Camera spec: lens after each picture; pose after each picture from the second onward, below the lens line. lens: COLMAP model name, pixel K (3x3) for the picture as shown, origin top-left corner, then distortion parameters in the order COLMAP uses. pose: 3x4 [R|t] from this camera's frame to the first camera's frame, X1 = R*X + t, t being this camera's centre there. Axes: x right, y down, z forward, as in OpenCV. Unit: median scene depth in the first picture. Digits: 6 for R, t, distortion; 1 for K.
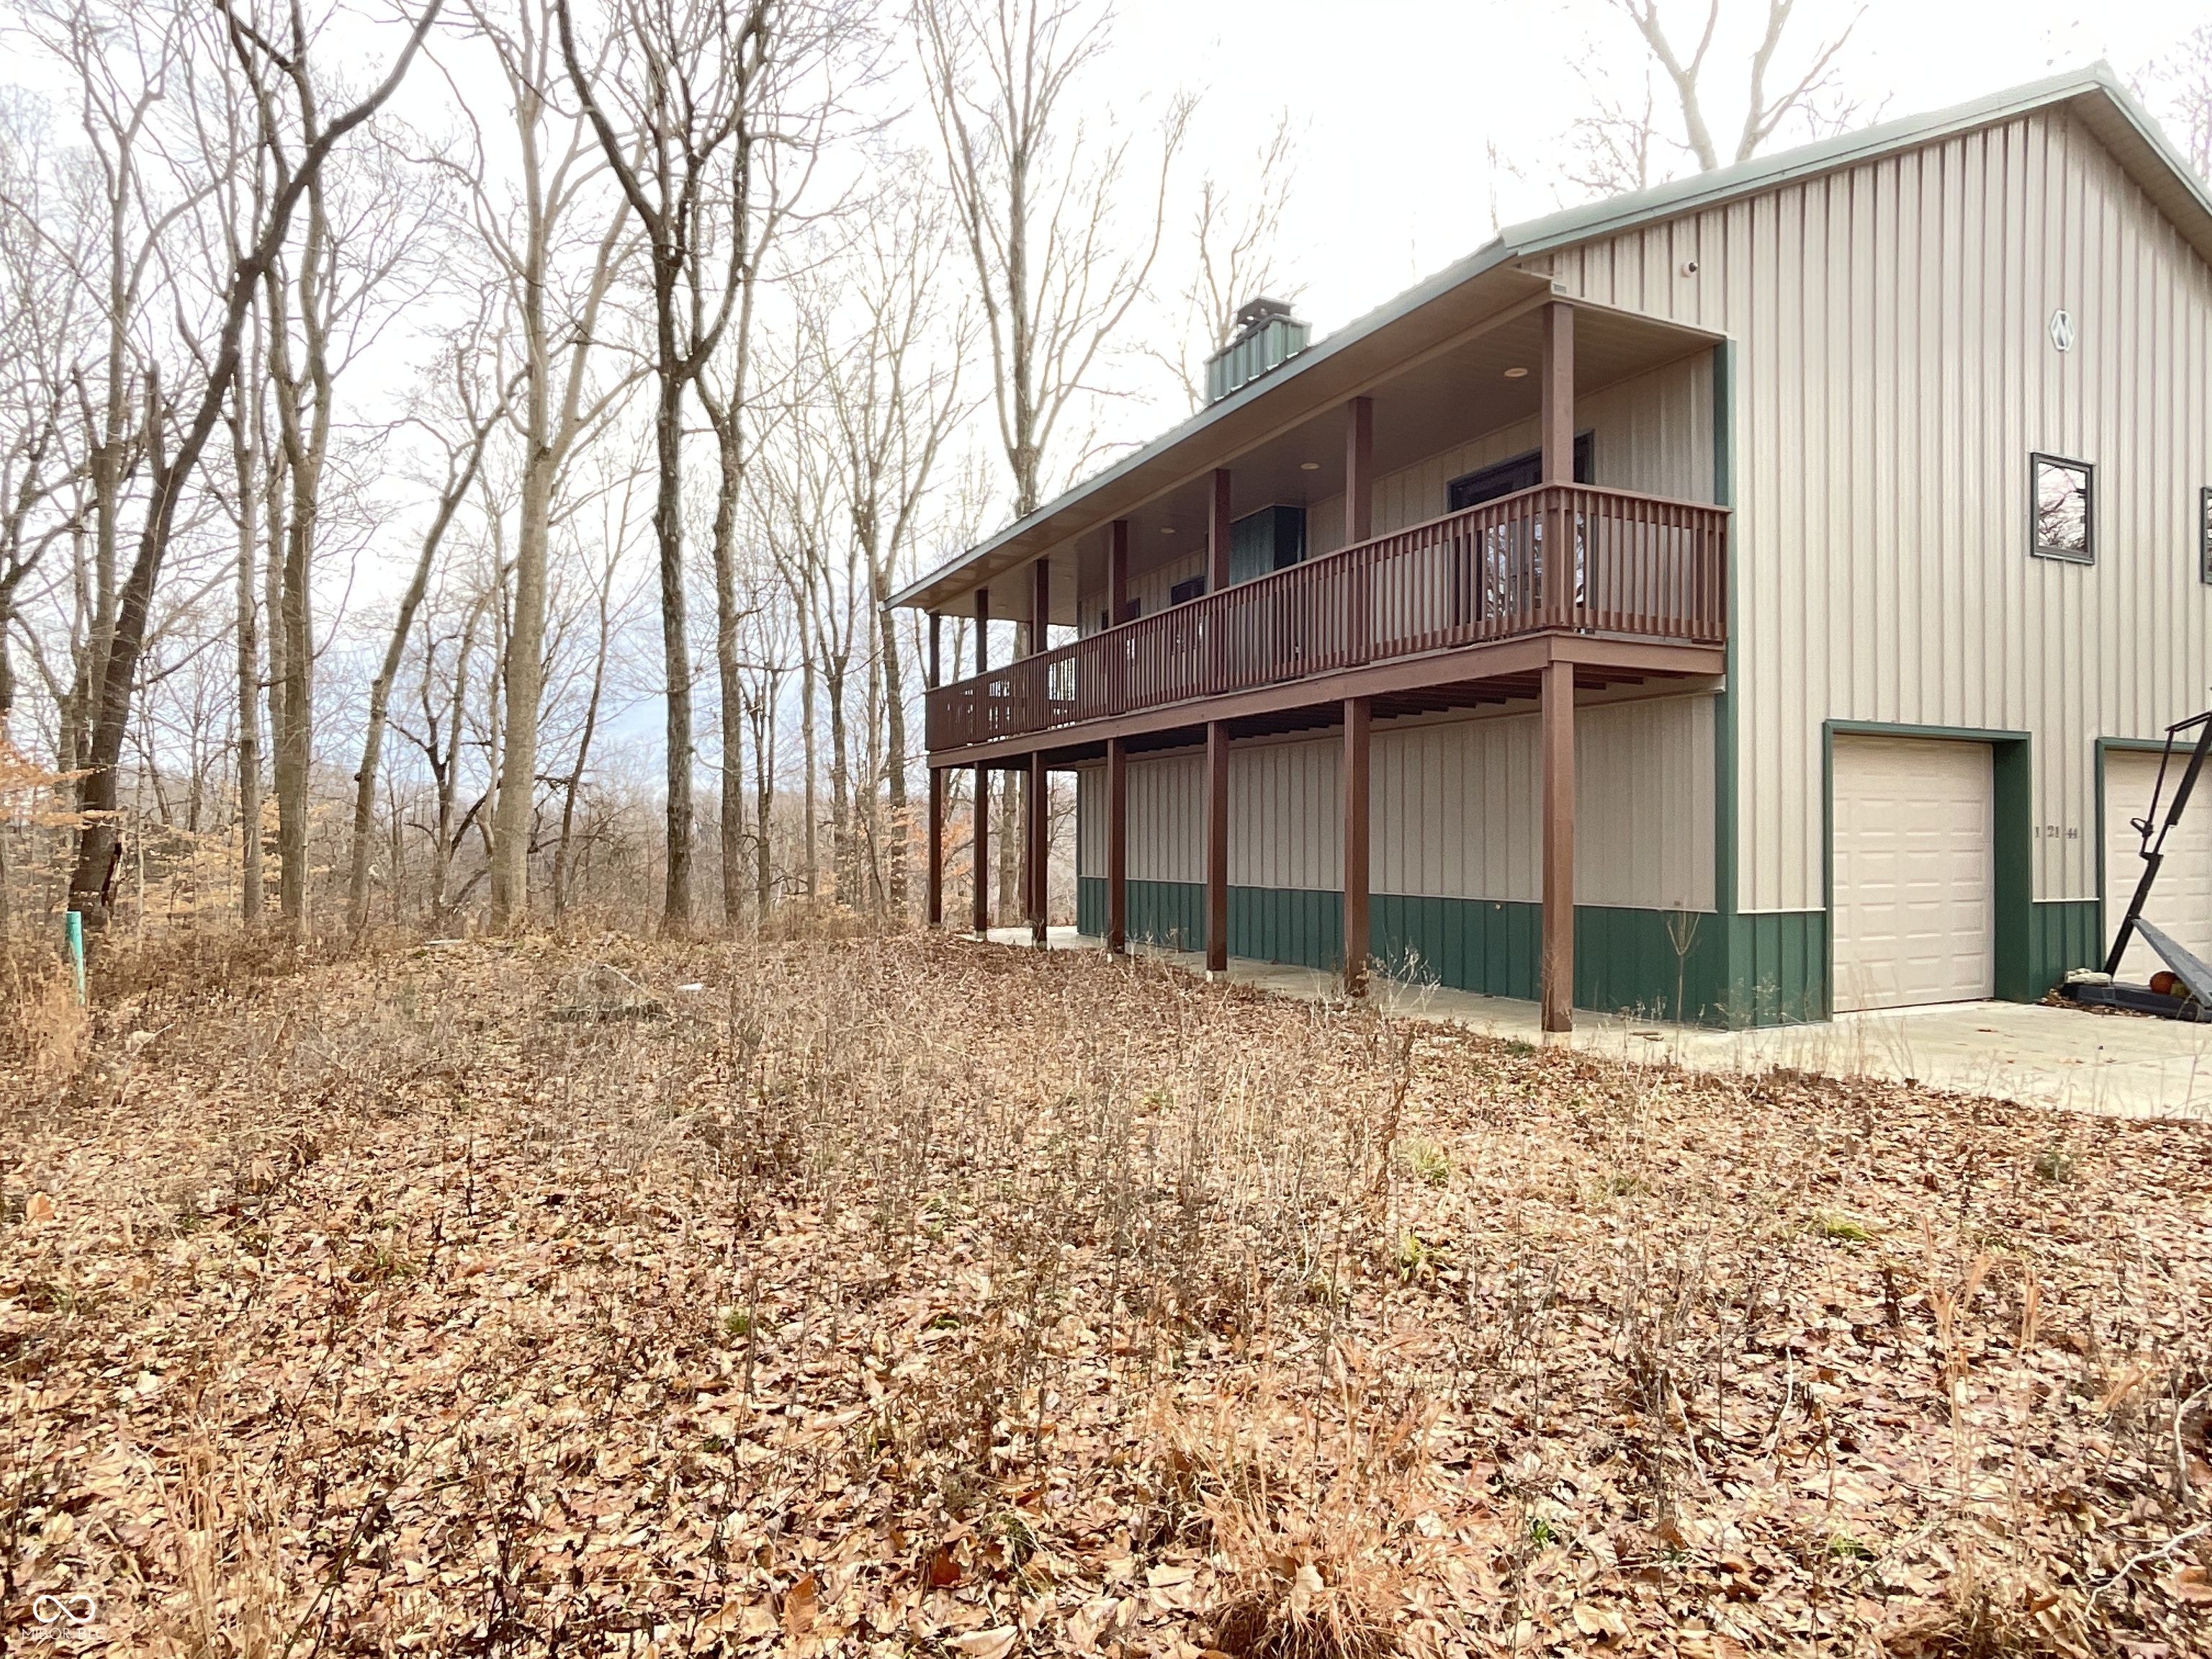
lens RADIAL K [[1304.2, 0, 1106.0], [0, 1304.2, 829.5], [0, 0, 1]] dist [-0.028845, 0.026279]
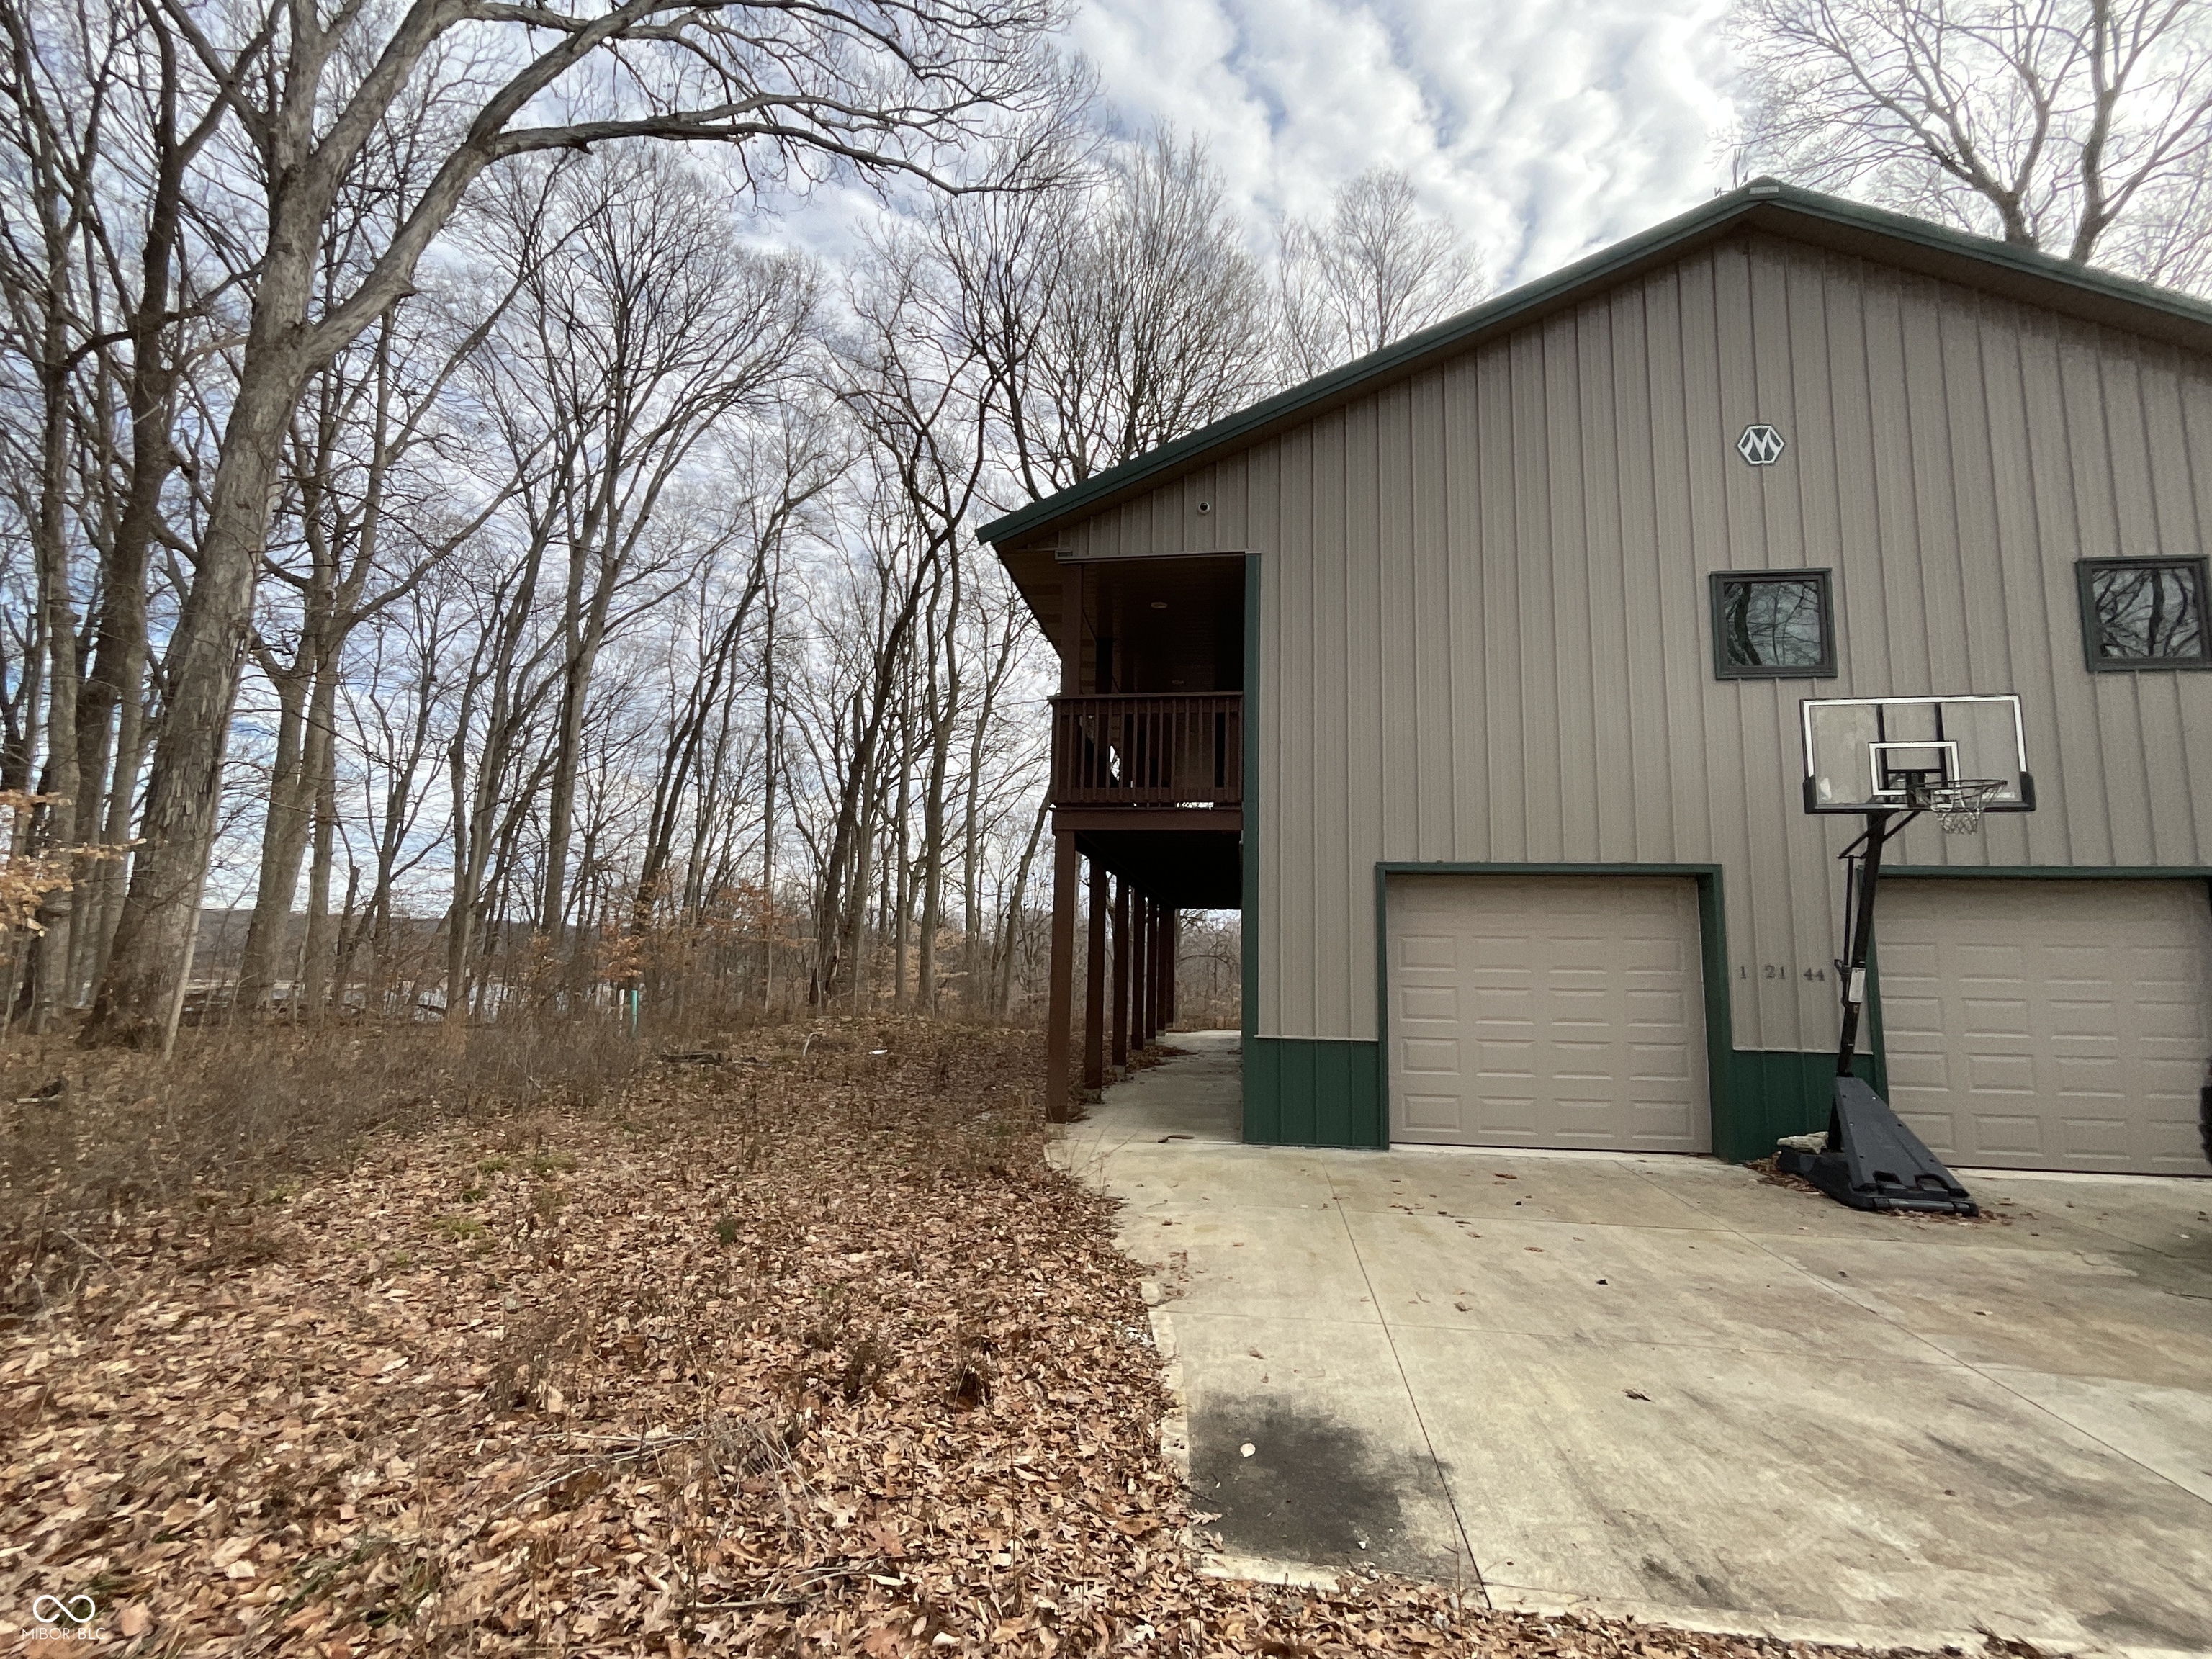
lens RADIAL K [[985.9, 0, 1107.2], [0, 985.9, 825.5], [0, 0, 1]] dist [-0.014064, 0.010956]
pose [[0.838761, -0.058053, -0.541397, 0.863288], [-0.011761, 0.992137, -0.124607, -0.010251], [0.544373, 0.110882, 0.831482, 0.192095]]
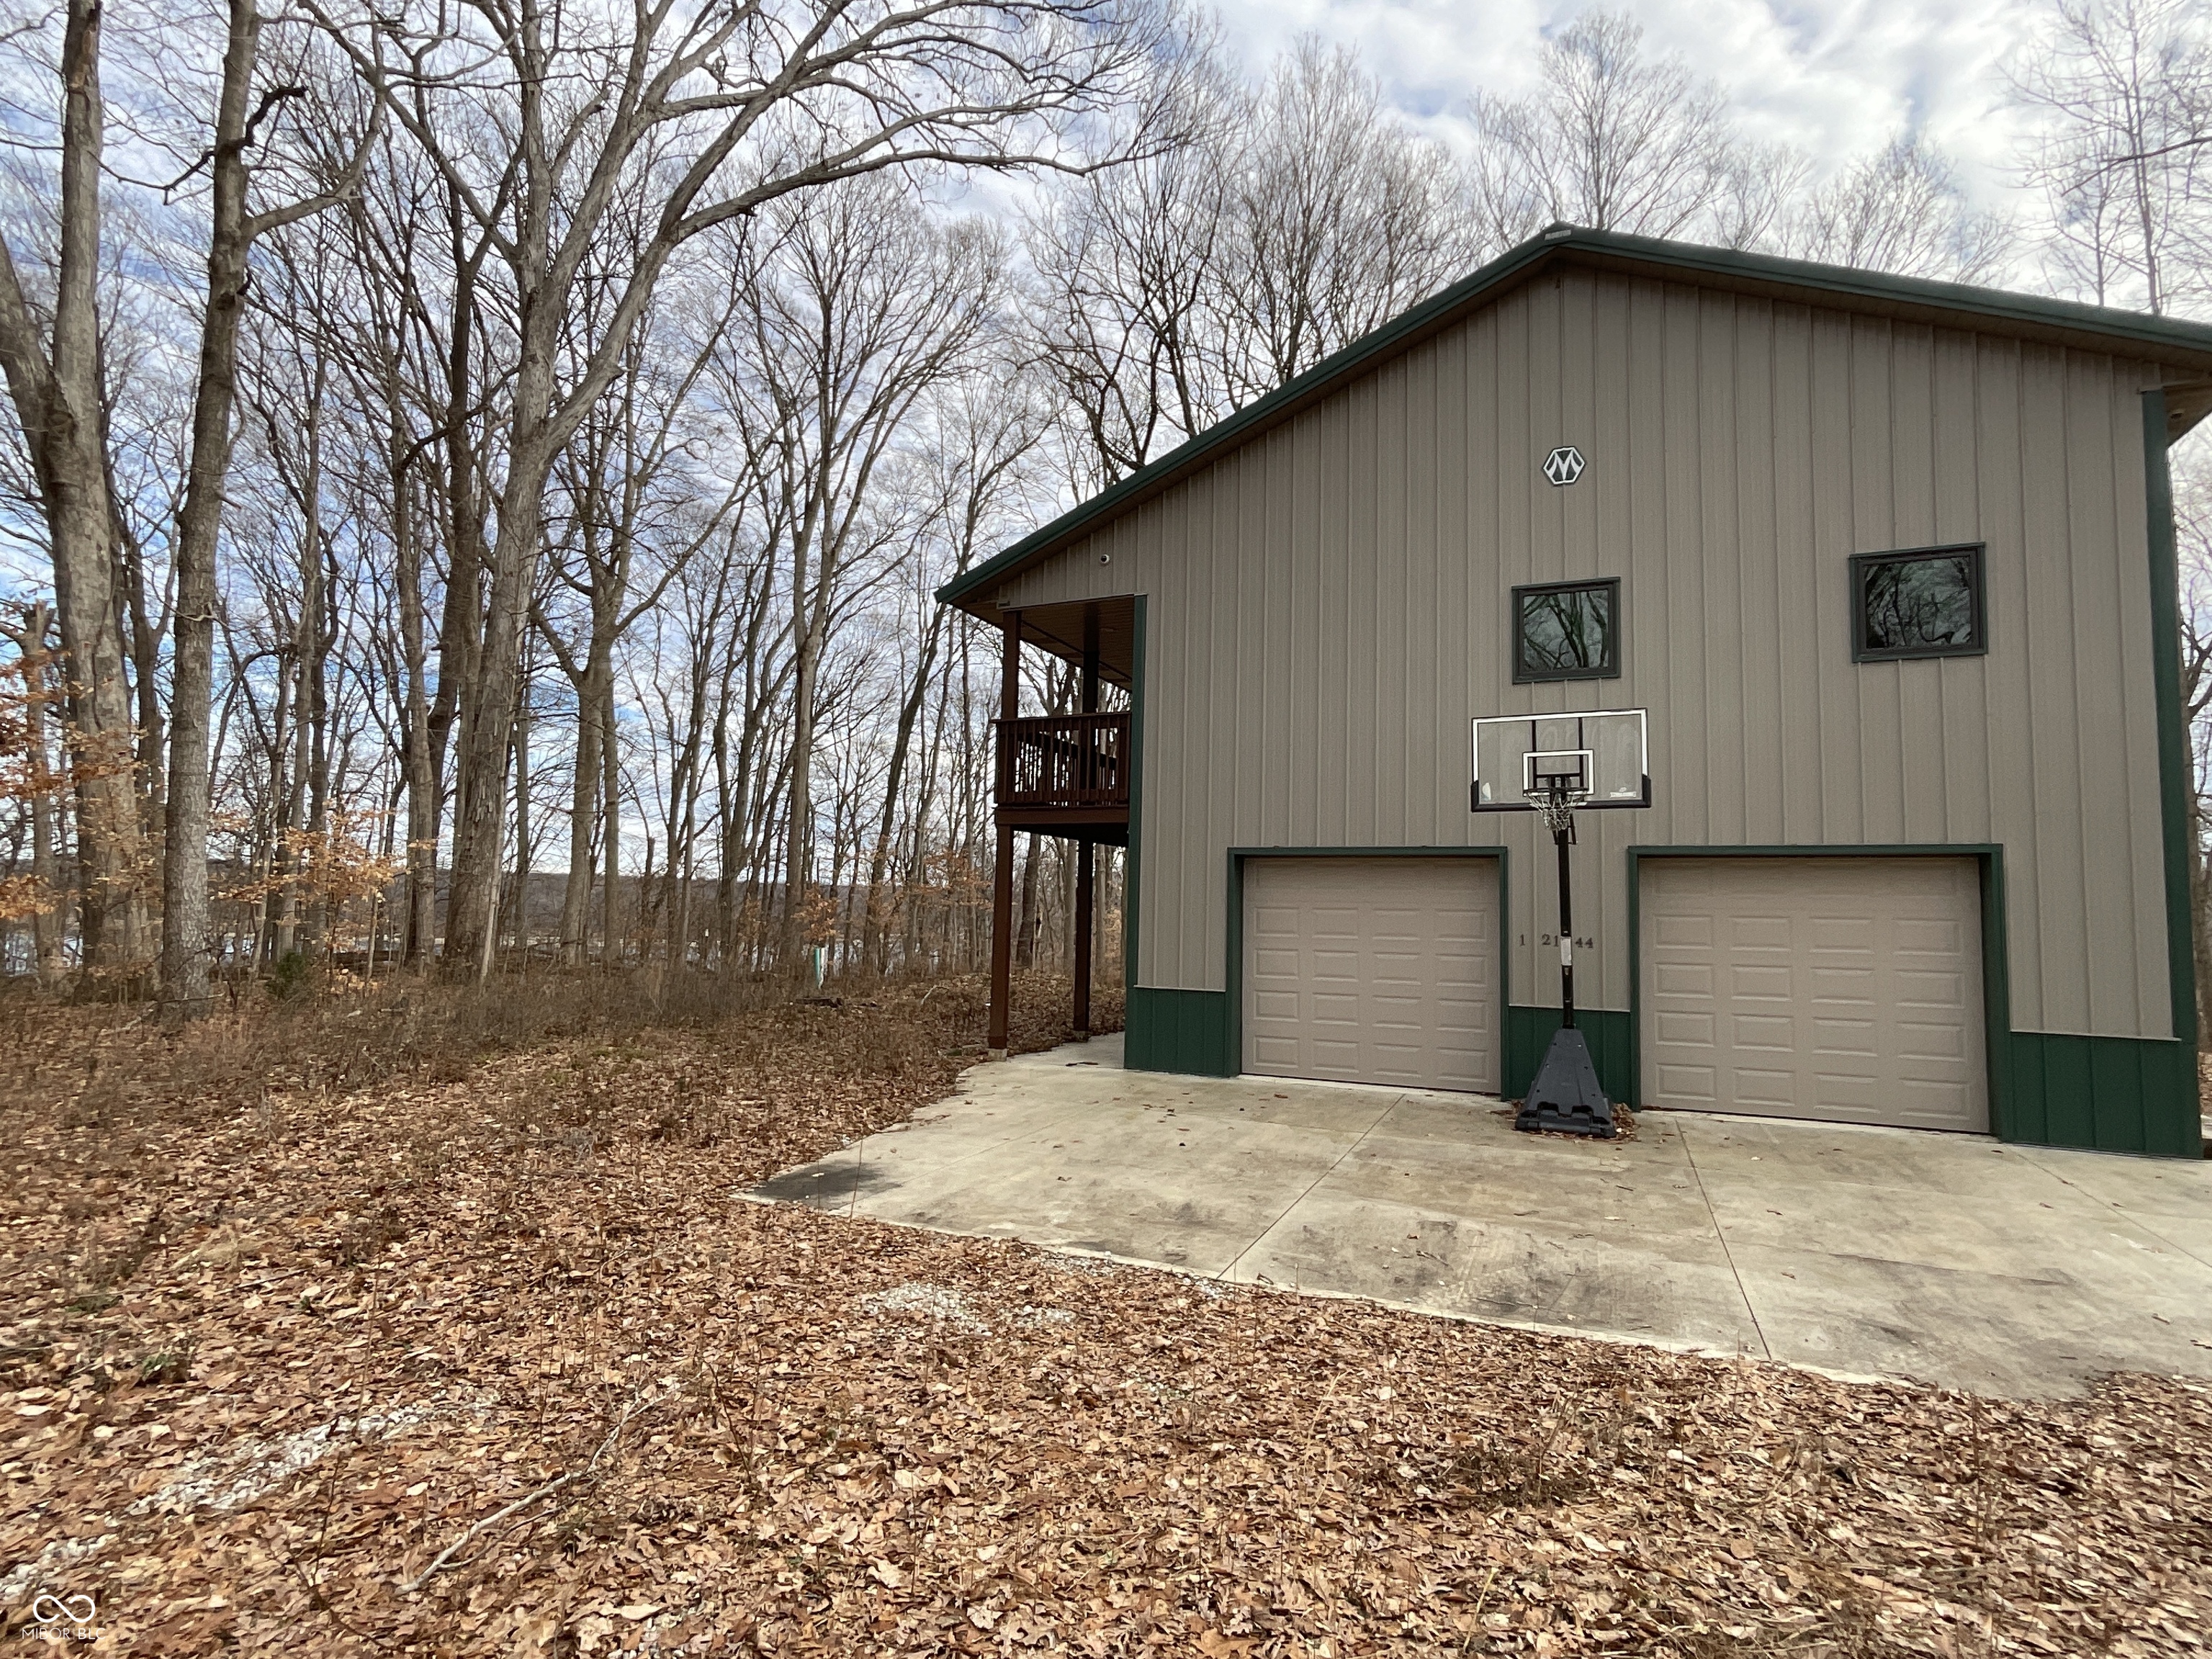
lens RADIAL K [[1098.8, 0, 1106.0], [0, 1098.8, 829.5], [0, 0, 1]] dist [0.000558, -0.000348]
pose [[0.652525, -0.042652, -0.756566, 1.413660], [-0.012377, 0.997682, -0.066921, -0.027300], [0.757666, 0.053031, 0.650484, 0.171434]]
